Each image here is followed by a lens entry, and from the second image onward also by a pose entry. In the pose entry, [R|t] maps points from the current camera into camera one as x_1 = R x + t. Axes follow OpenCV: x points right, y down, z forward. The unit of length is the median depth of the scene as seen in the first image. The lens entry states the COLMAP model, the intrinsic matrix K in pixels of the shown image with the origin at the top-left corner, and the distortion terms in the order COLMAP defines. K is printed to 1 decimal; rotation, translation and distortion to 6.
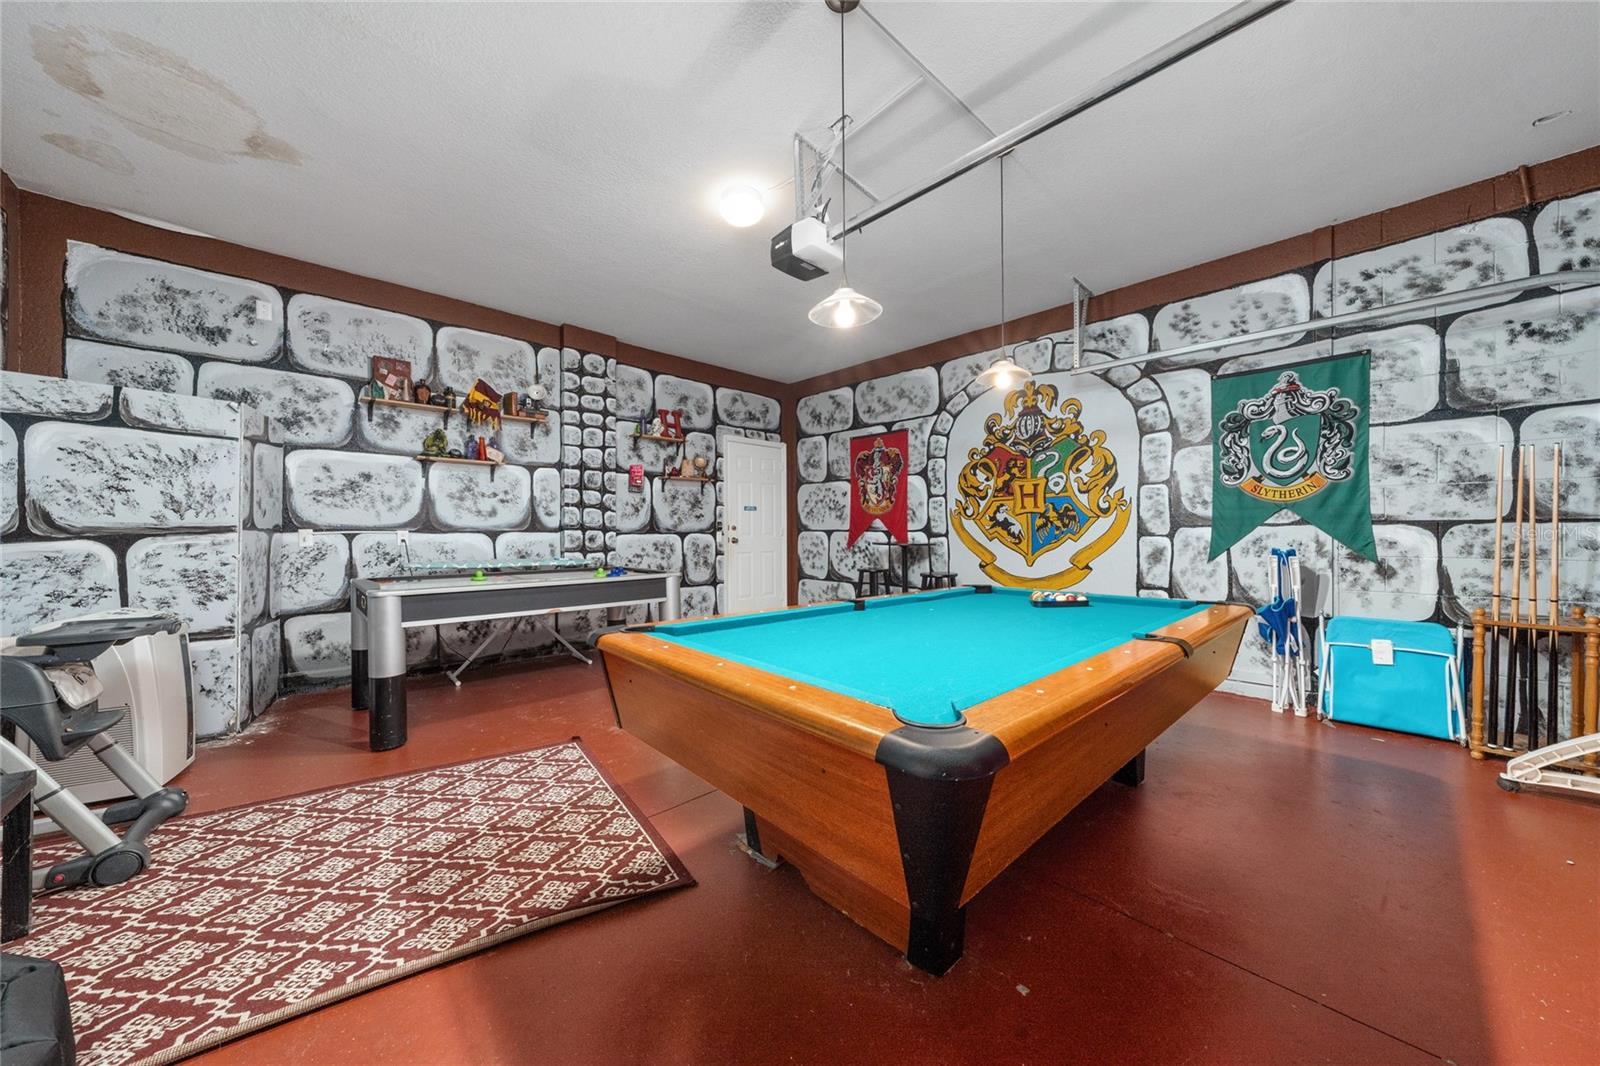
lens RADIAL K [[557.8, 0, 792.5], [0, 557.8, 534.4], [0, 0, 1]] dist [-0.000208, -0.000088]
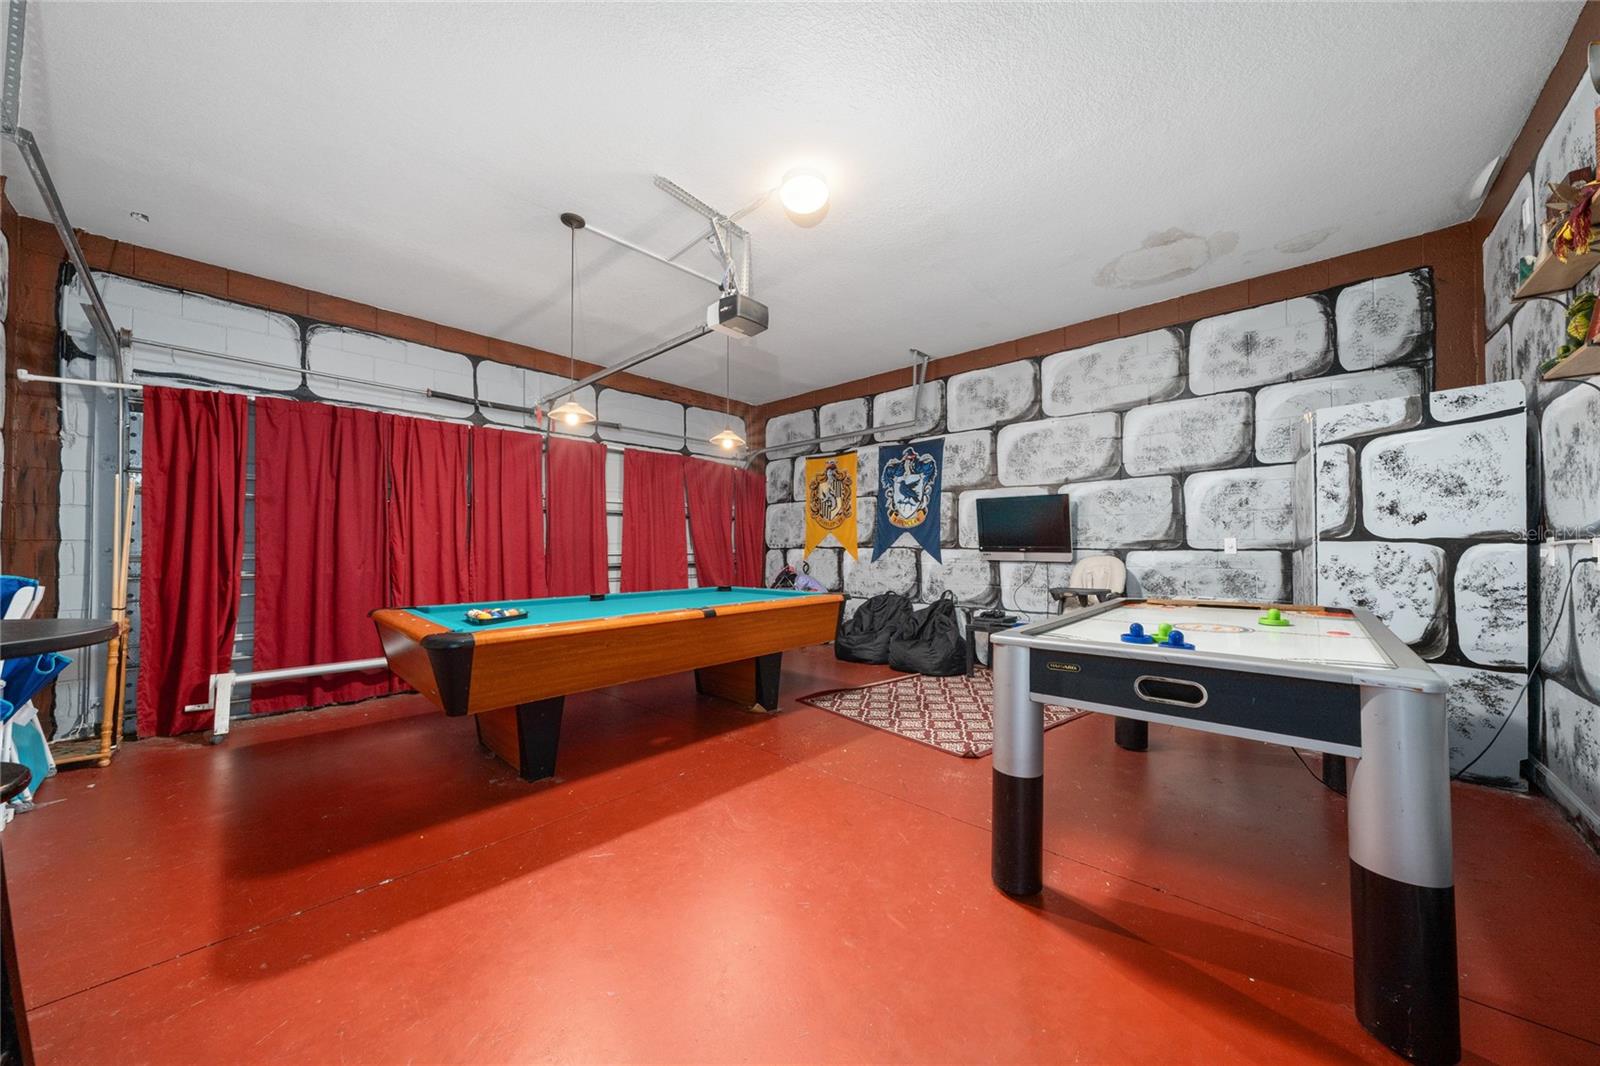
lens RADIAL K [[546.0, 0, 789.5], [0, 546.0, 532.4], [0, 0, 1]] dist [-0.001087, -0.000093]
pose [[-0.998341, 0.011455, -0.056420, -0.020151], [0.012518, 0.999750, -0.018539, -0.024113], [0.056194, -0.019215, -0.998235, 2.620661]]
